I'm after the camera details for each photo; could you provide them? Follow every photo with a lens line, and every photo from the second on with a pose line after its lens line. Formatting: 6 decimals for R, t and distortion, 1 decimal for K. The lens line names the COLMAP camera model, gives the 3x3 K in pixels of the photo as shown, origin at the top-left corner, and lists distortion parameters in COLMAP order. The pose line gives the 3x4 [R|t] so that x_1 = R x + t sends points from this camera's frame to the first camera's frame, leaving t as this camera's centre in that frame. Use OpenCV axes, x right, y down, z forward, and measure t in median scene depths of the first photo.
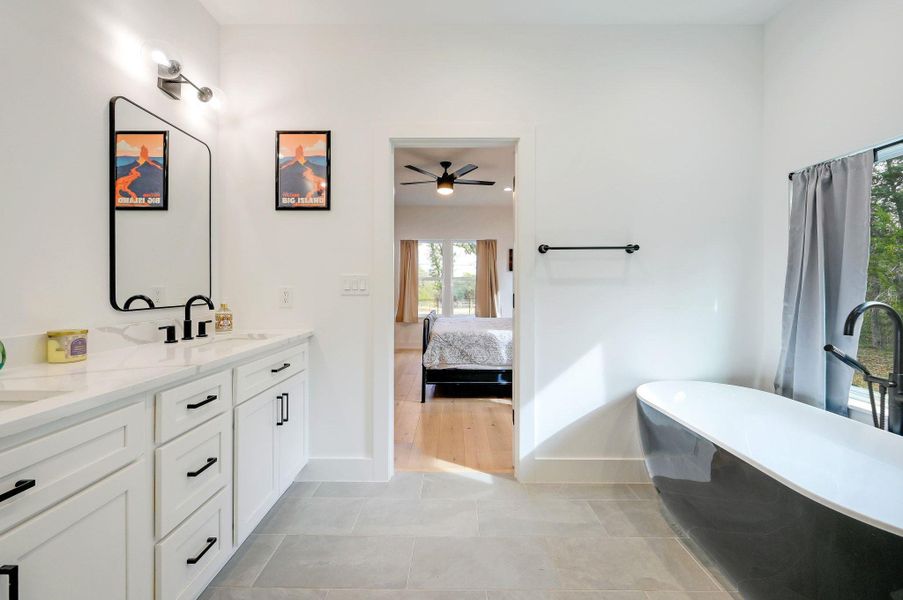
lens RADIAL K [[363.3, 0, 449.9], [0, 363.3, 296.3], [0, 0, 1]] dist [0.001264, 0.000108]
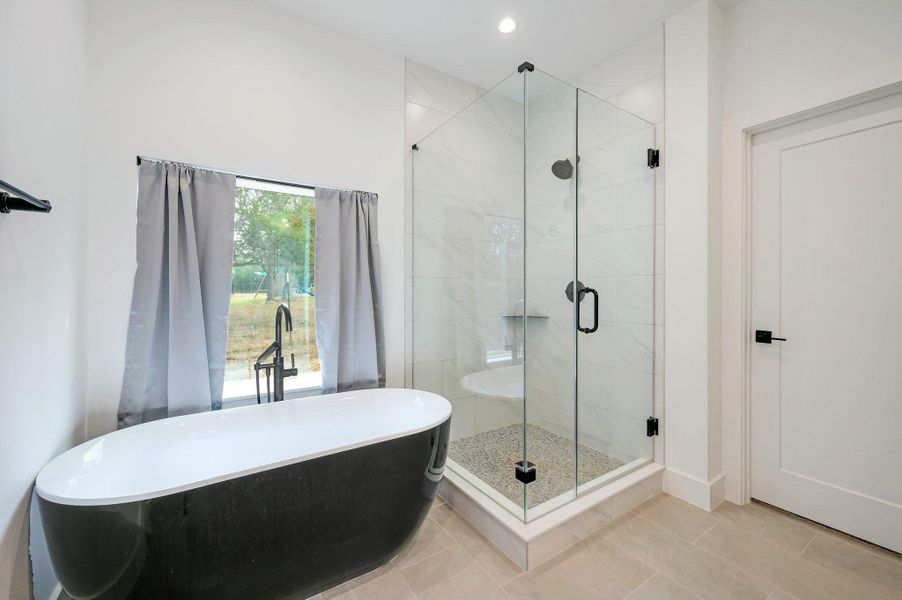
lens RADIAL K [[362.9, 0, 449.4], [0, 362.9, 296.3], [0, 0, 1]] dist [0.001264, 0.000108]
pose [[-0.552362, -0.014921, 0.833471, -0.210027], [0.007820, 0.999703, 0.023079, -0.034644], [-0.833568, 0.019265, -0.552081, 1.081837]]
